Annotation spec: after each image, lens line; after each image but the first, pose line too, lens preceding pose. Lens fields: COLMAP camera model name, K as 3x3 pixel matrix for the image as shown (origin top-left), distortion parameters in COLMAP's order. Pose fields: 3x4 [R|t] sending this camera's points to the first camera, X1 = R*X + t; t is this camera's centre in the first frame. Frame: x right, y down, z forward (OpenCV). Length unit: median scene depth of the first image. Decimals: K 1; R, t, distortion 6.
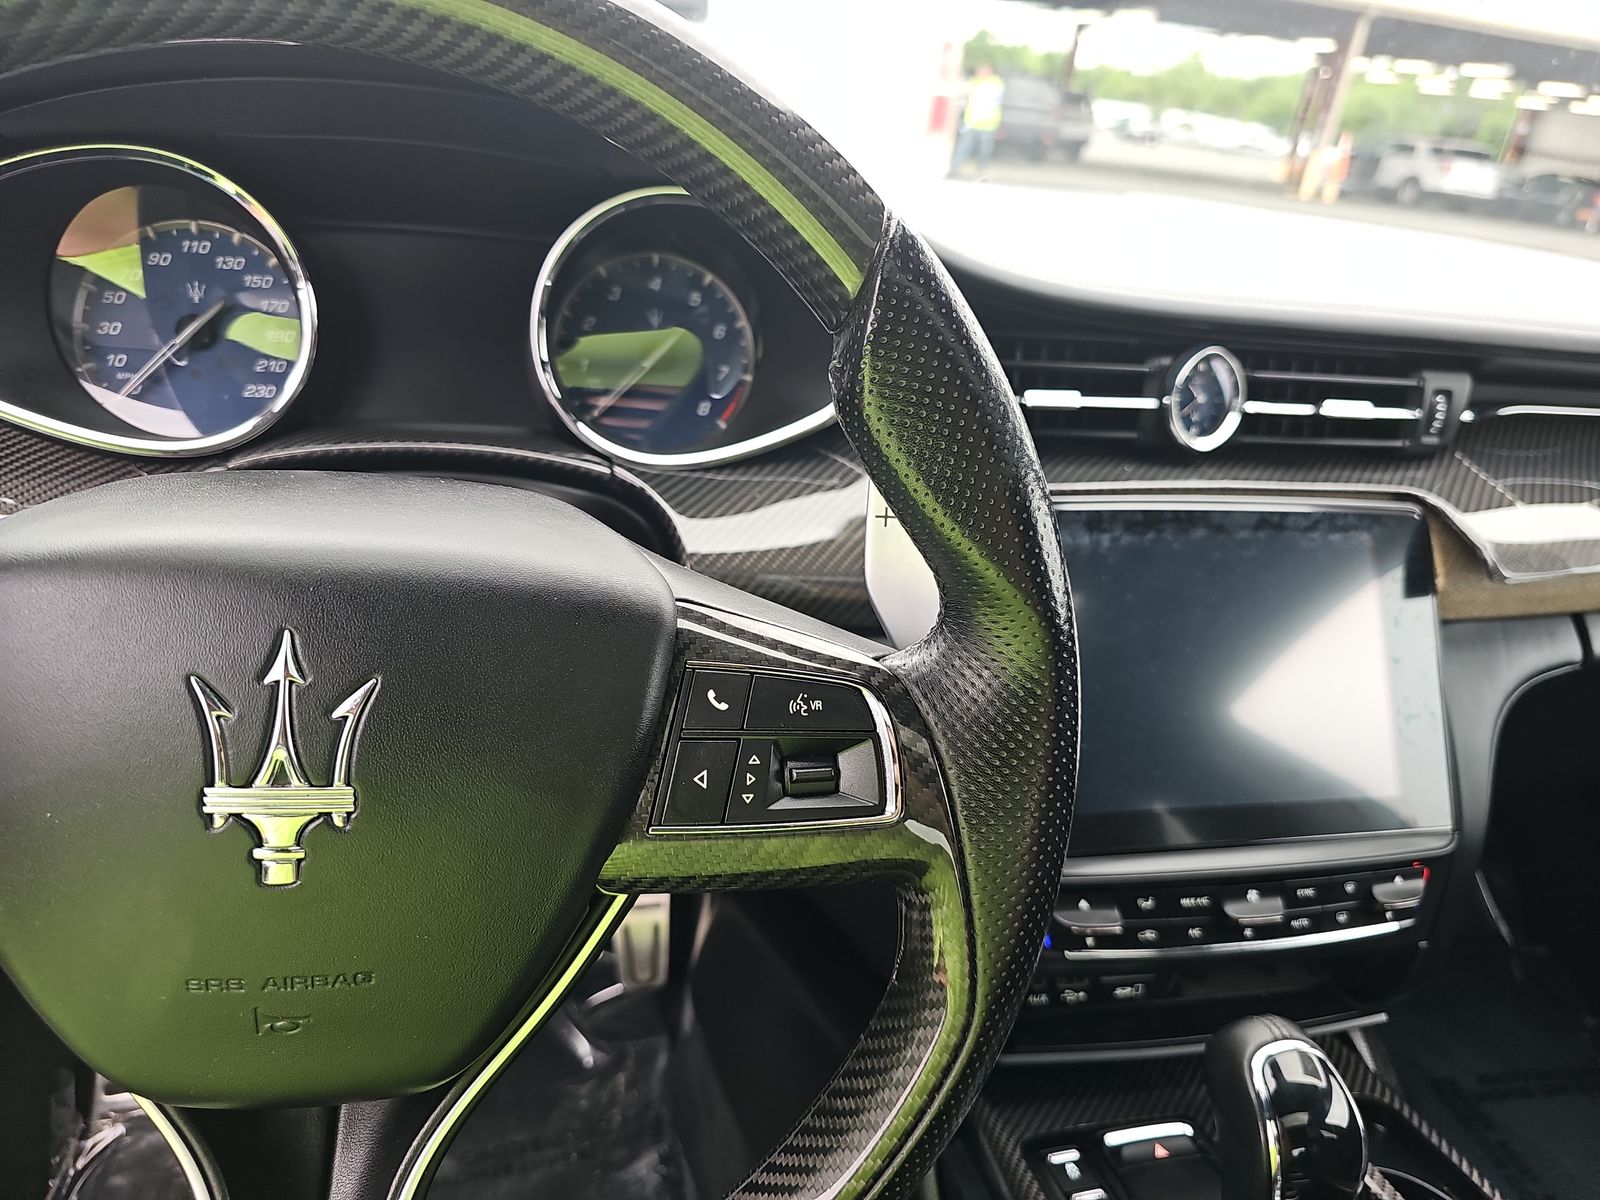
lens RADIAL K [[1055.6, 0, 810.0], [0, 1055.6, 627.5], [0, 0, 1]] dist [0.030832, -0.029914]
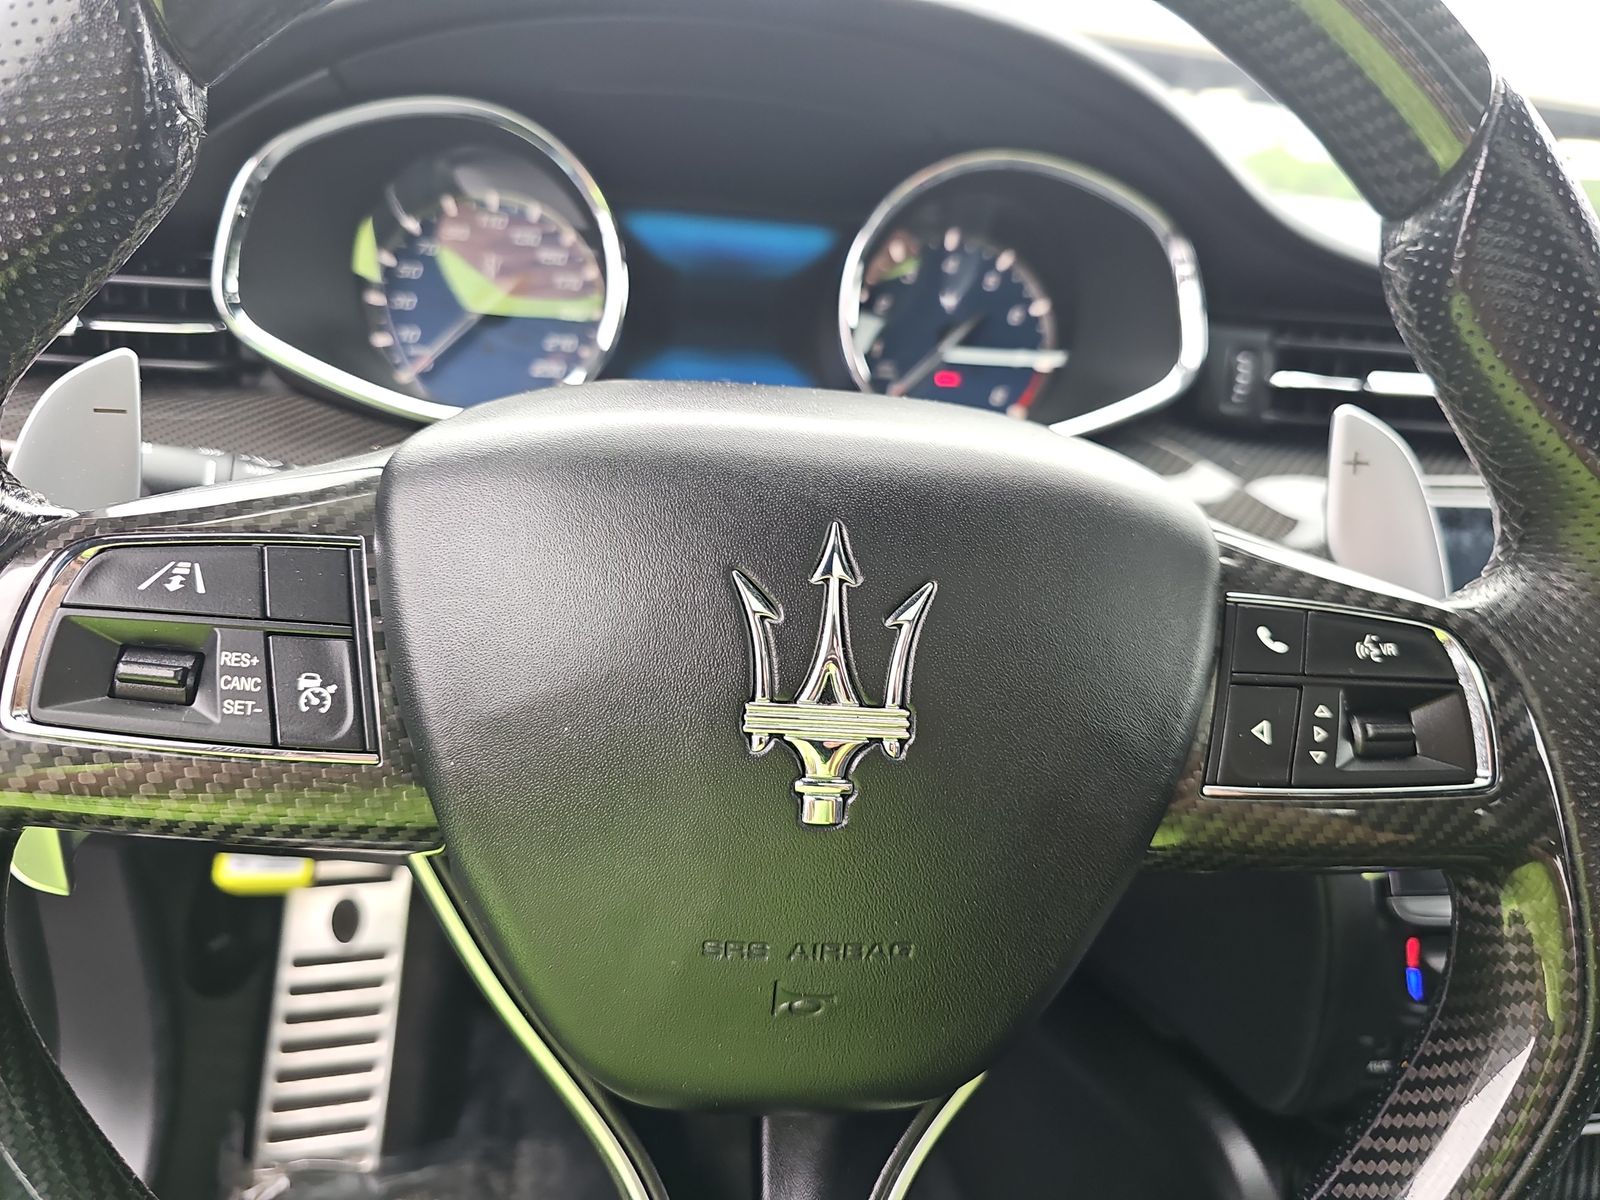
lens RADIAL K [[1055.6, 0, 810.0], [0, 1055.6, 627.5], [0, 0, 1]] dist [0.030832, -0.029914]
pose [[0.998484, 0.018720, -0.051757, -0.419855], [-0.022664, 0.996797, -0.076696, 0.136008], [0.050156, 0.077753, 0.995710, 0.155063]]
